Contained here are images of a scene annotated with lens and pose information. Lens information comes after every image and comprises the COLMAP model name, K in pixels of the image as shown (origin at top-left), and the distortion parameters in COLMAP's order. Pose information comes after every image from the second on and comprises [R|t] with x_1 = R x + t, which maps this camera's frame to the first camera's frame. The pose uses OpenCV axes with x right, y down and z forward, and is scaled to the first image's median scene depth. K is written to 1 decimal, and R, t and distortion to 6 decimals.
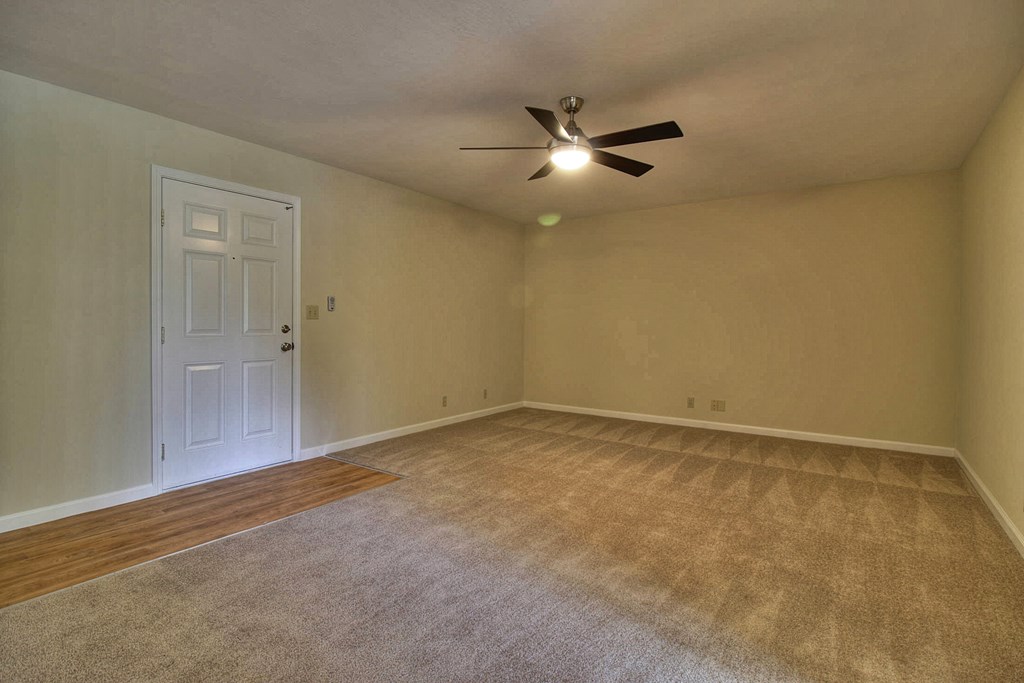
lens RADIAL K [[498.7, 0, 516.4], [0, 498.7, 327.6], [0, 0, 1]] dist [-0.019591, -0.000641]
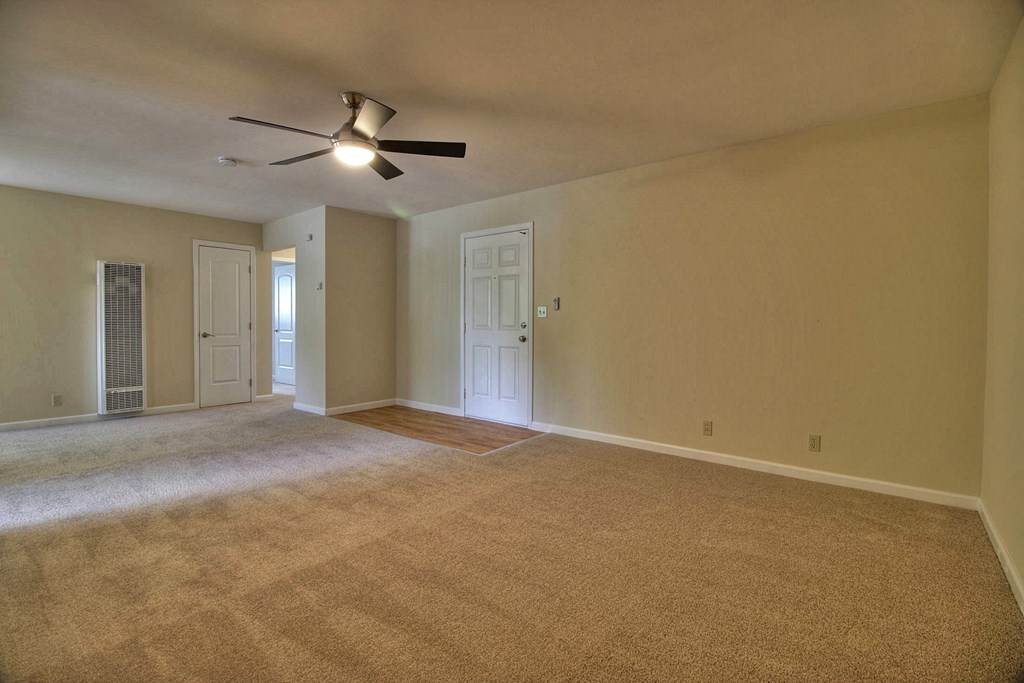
lens RADIAL K [[469.7, 0, 506.4], [0, 469.7, 329.5], [0, 0, 1]] dist [-0.002523, -0.000630]
pose [[-0.111607, 0.021252, -0.993525, 0.945764], [-0.004468, 0.999750, 0.021887, -0.016814], [0.993742, 0.006882, -0.111484, 1.329040]]
